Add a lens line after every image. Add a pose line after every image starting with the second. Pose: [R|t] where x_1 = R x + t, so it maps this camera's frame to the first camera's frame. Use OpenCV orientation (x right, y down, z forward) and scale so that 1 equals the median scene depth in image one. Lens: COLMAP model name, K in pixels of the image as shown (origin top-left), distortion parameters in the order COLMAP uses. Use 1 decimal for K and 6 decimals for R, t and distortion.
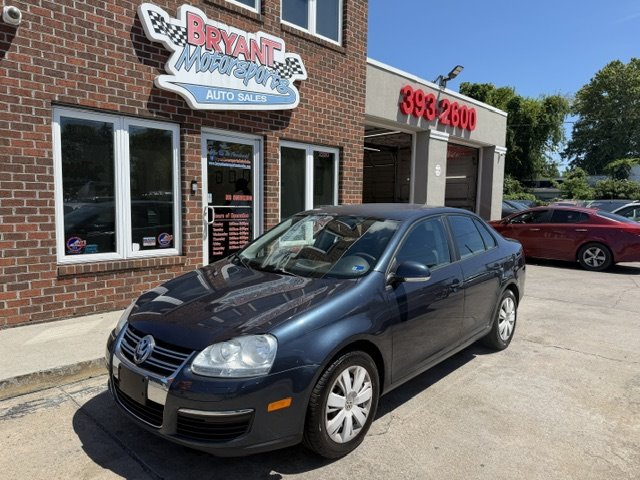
lens RADIAL K [[451.3, 0, 319.3], [0, 451.3, 243.1], [0, 0, 1]] dist [-0.005726, -0.006933]
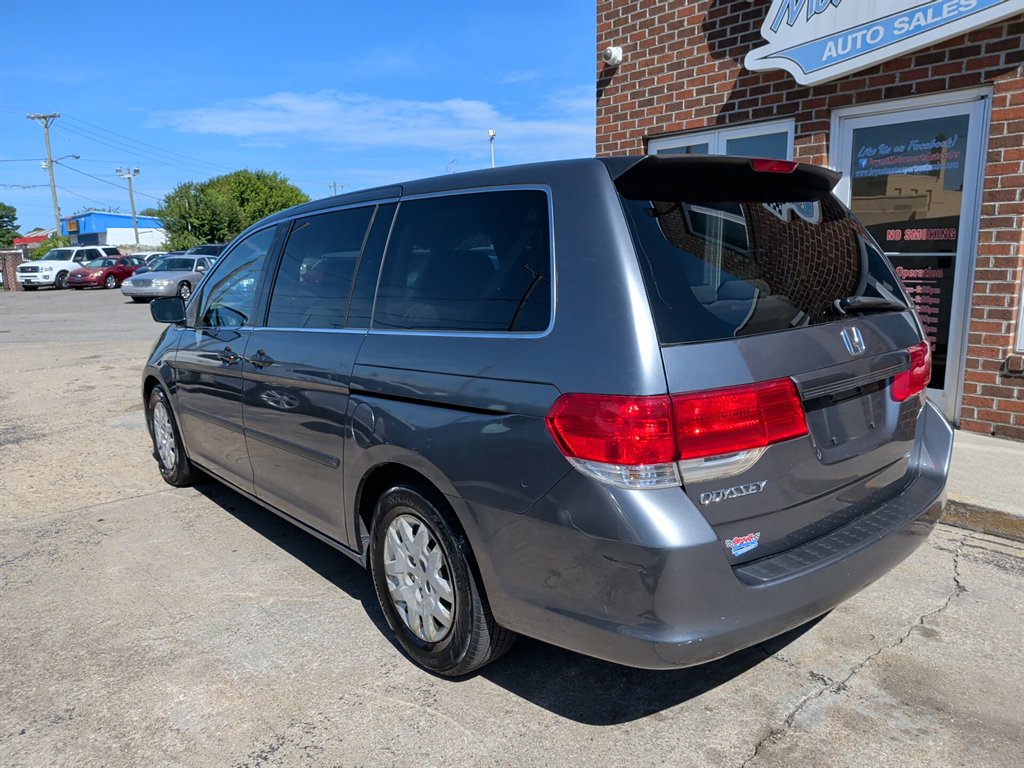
lens RADIAL K [[722.1, 0, 510.9], [0, 722.1, 388.9], [0, 0, 1]] dist [-0.005726, -0.006933]
pose [[-0.079656, 0.172908, -0.981712, 0.683204], [-0.073280, 0.981161, 0.178757, -0.046786], [0.994125, 0.086179, -0.065484, 0.661851]]
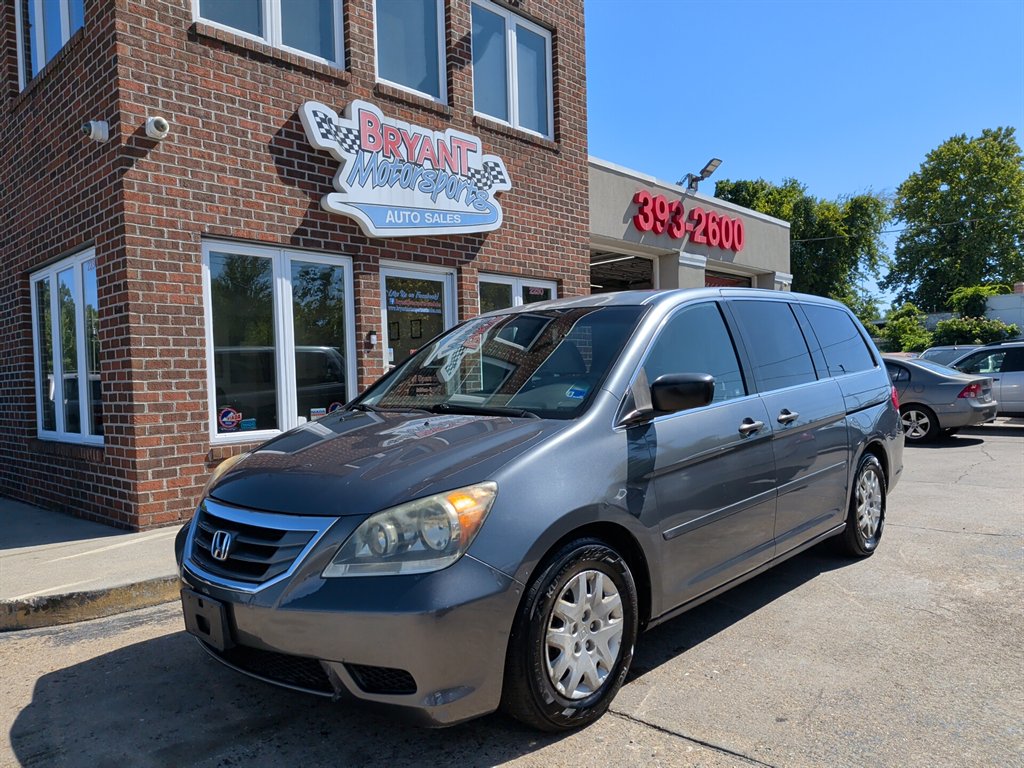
lens RADIAL K [[730.6, 0, 495.4], [0, 730.6, 409.7], [0, 0, 1]] dist [0.007914, -0.003852]
pose [[0.999116, -0.042010, -0.001376, -0.075412], [0.041894, 0.997950, -0.048372, 0.053400], [0.003405, 0.048271, 0.998828, -0.182801]]
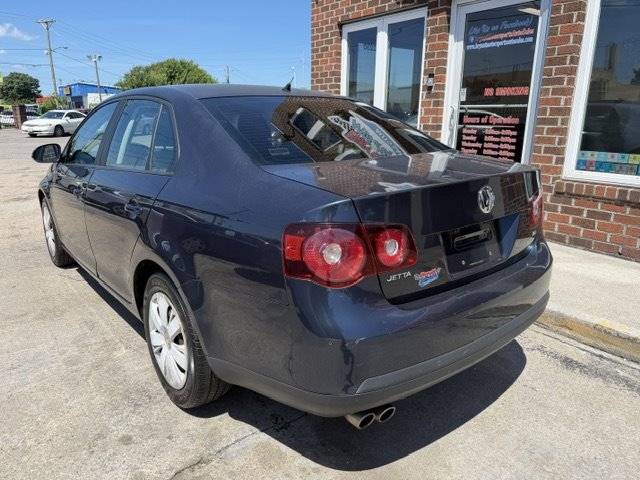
lens RADIAL K [[452.2, 0, 306.8], [0, 452.2, 226.2], [0, 0, 1]] dist [-0.006400, -0.003304]
pose [[-0.153078, 0.219355, -0.963561, 0.585303], [-0.101468, 0.966411, 0.236123, -0.038364], [0.982991, 0.133915, -0.125679, 0.867473]]
